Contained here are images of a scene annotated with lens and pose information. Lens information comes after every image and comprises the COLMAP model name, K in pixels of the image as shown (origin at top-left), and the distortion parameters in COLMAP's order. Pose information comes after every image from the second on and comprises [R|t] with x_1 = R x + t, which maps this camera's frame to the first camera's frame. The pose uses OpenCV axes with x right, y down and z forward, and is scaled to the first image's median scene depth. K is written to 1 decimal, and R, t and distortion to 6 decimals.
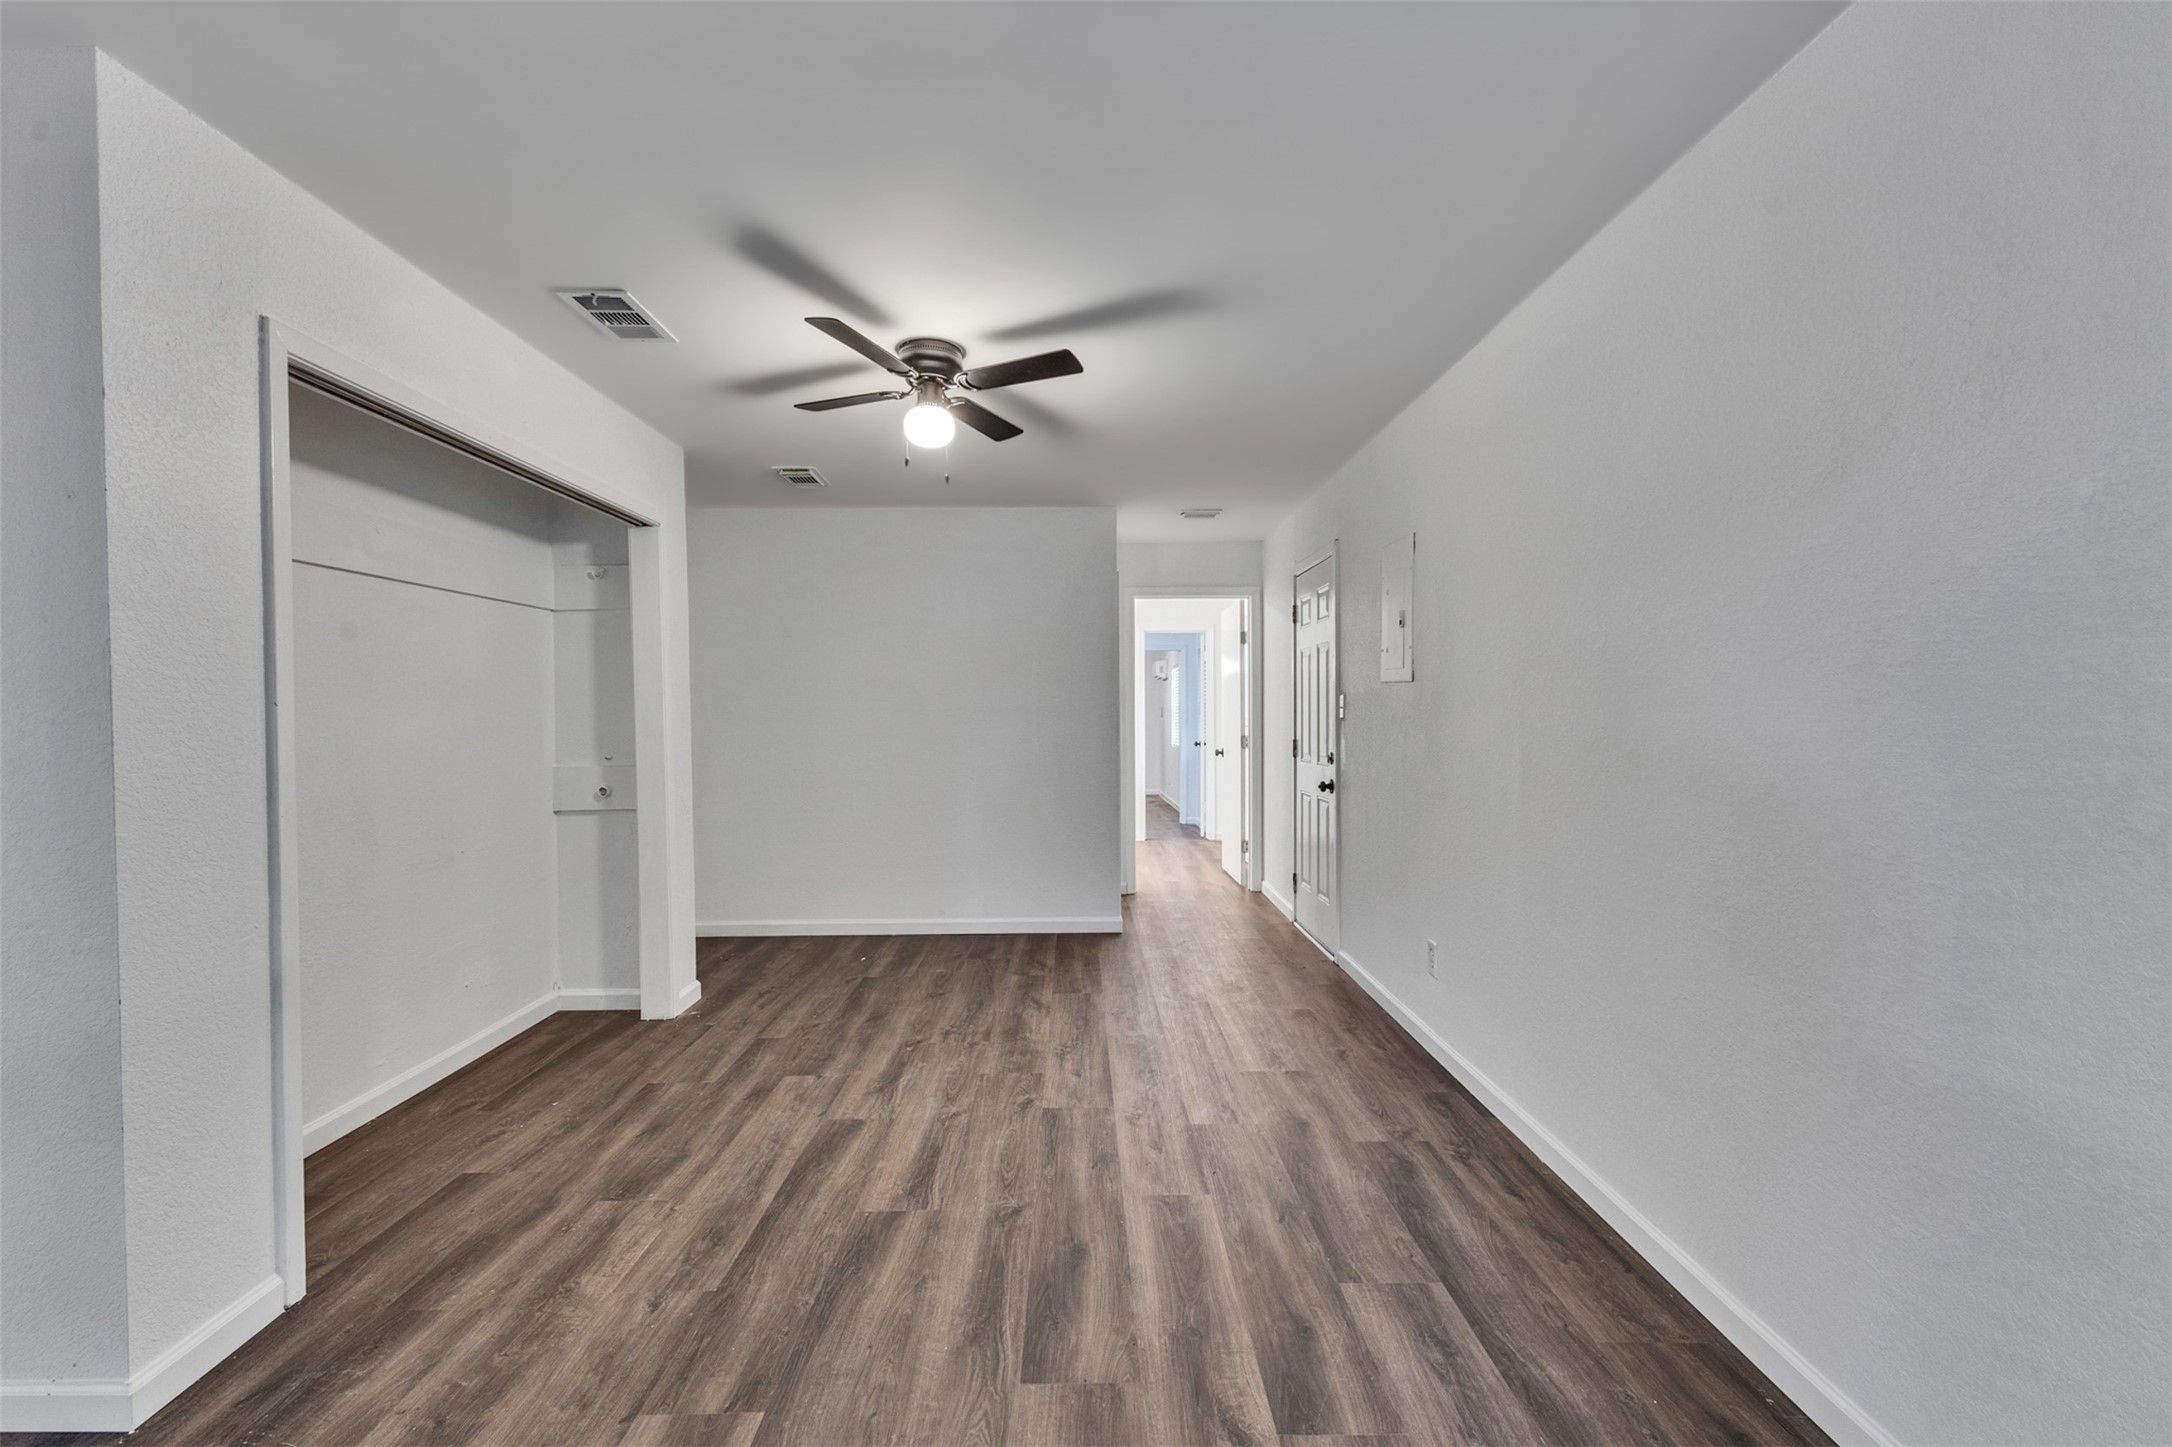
lens RADIAL K [[933.7, 0, 1085.7], [0, 933.7, 721.7], [0, 0, 1]] dist [0.014341, -0.003529]
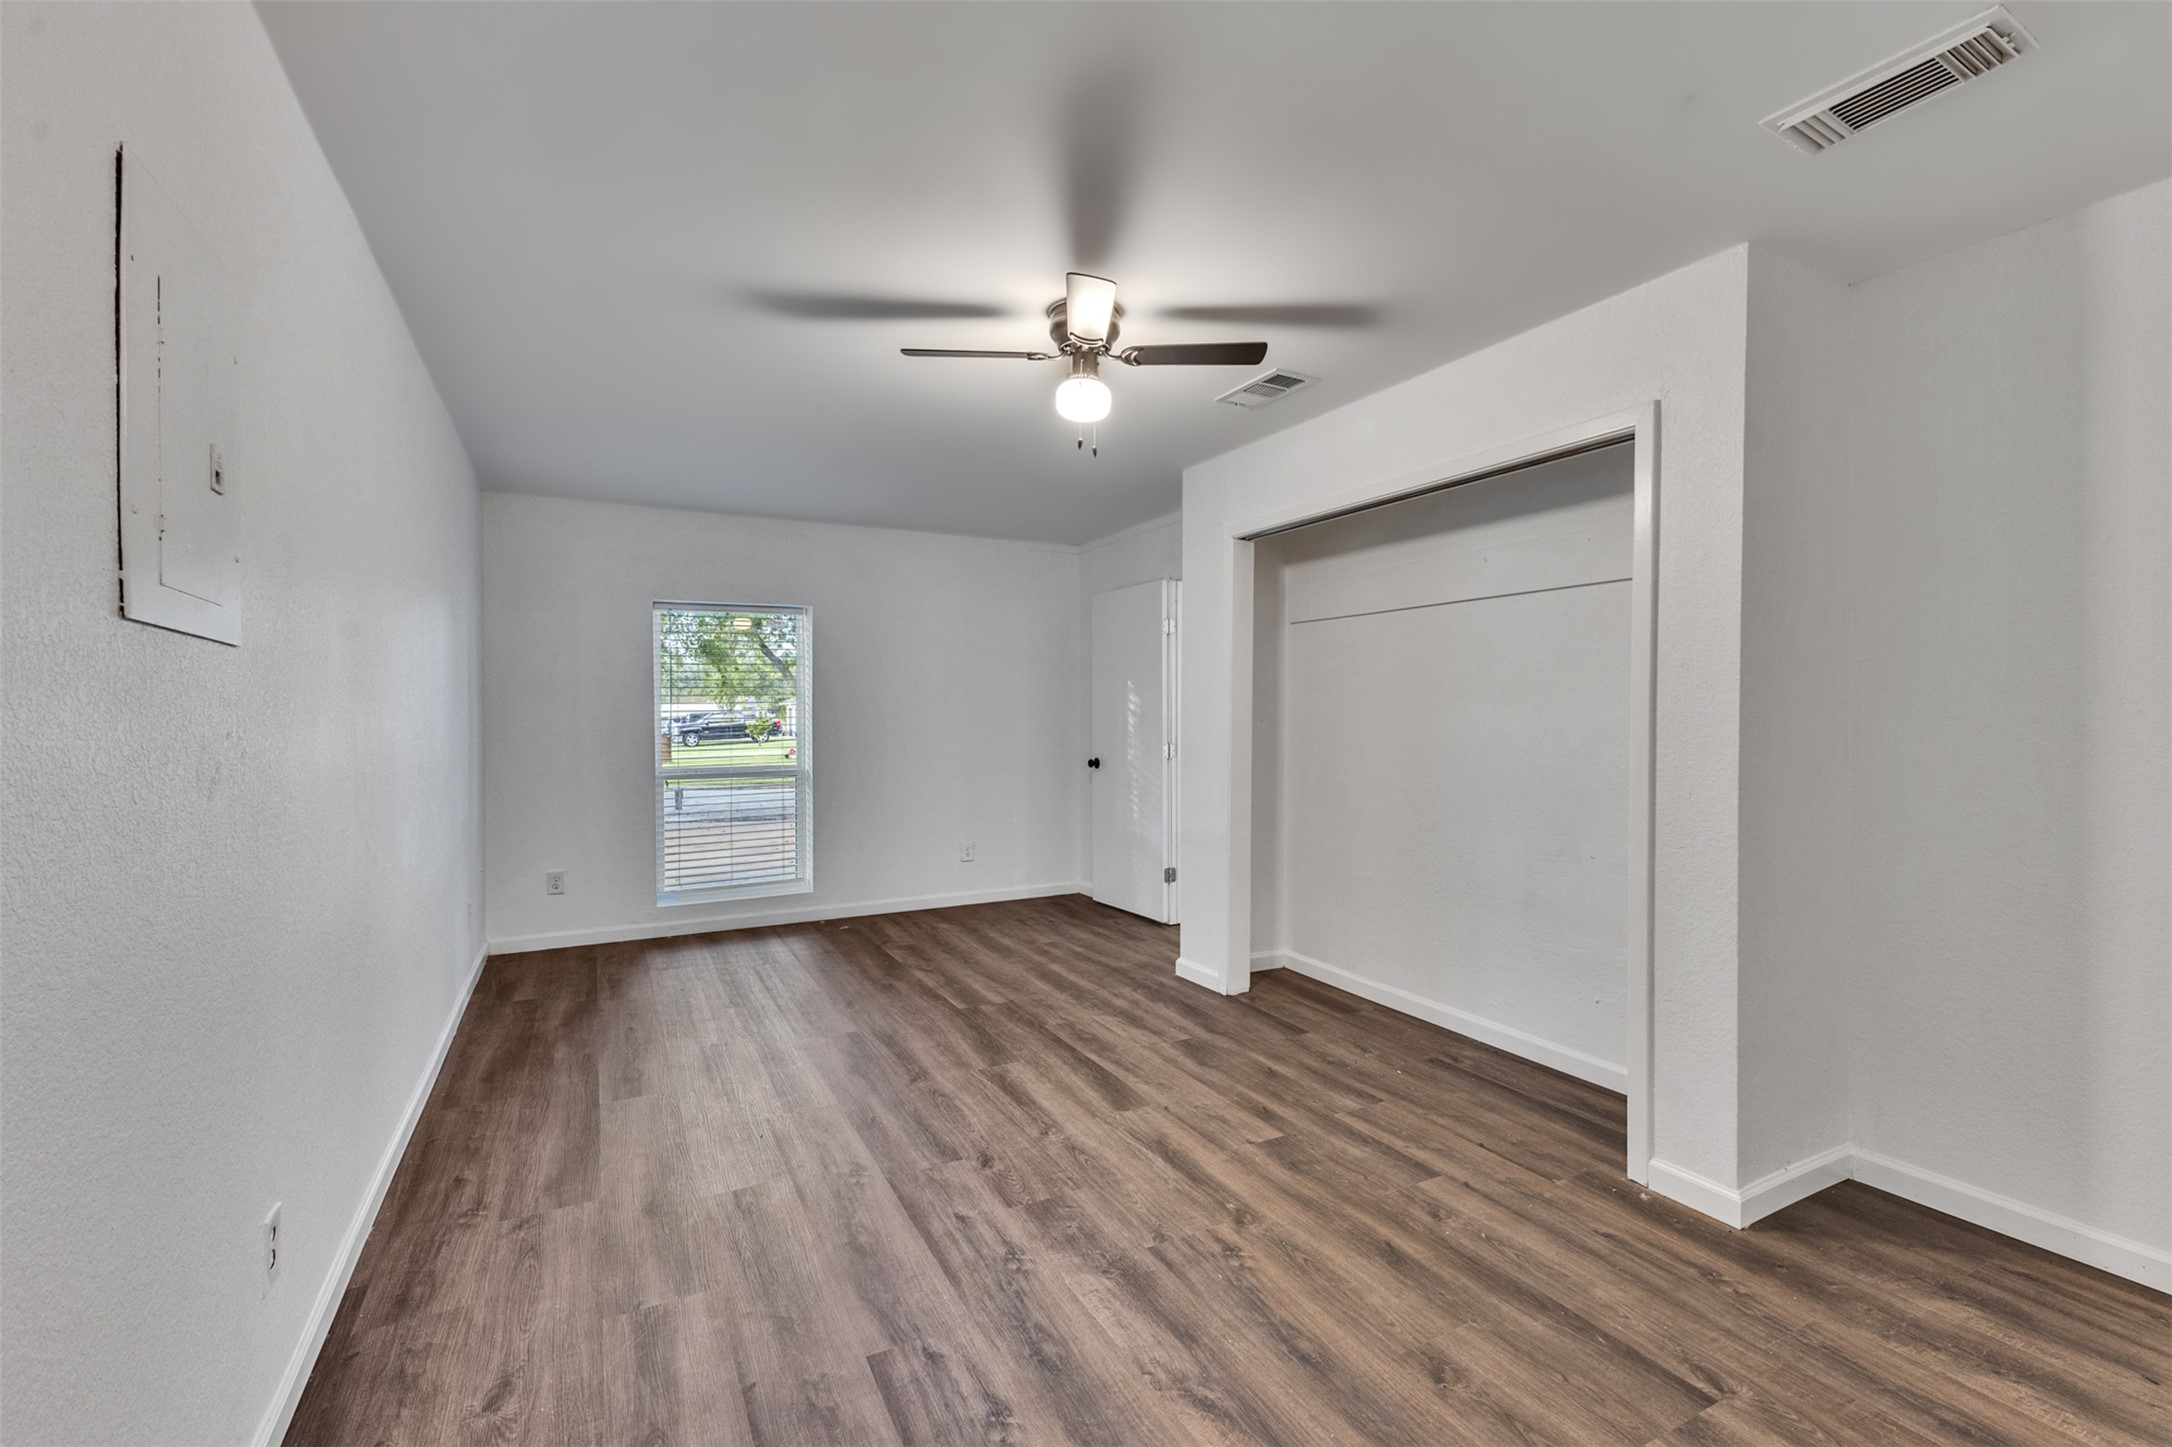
lens RADIAL K [[933.7, 0, 1085.7], [0, 933.7, 721.7], [0, 0, 1]] dist [0.014341, -0.003529]
pose [[-0.889420, 0.012929, -0.456908, 0.264880], [0.003572, 0.999766, 0.021337, -0.024107], [0.457077, 0.017346, -0.889258, 1.921745]]
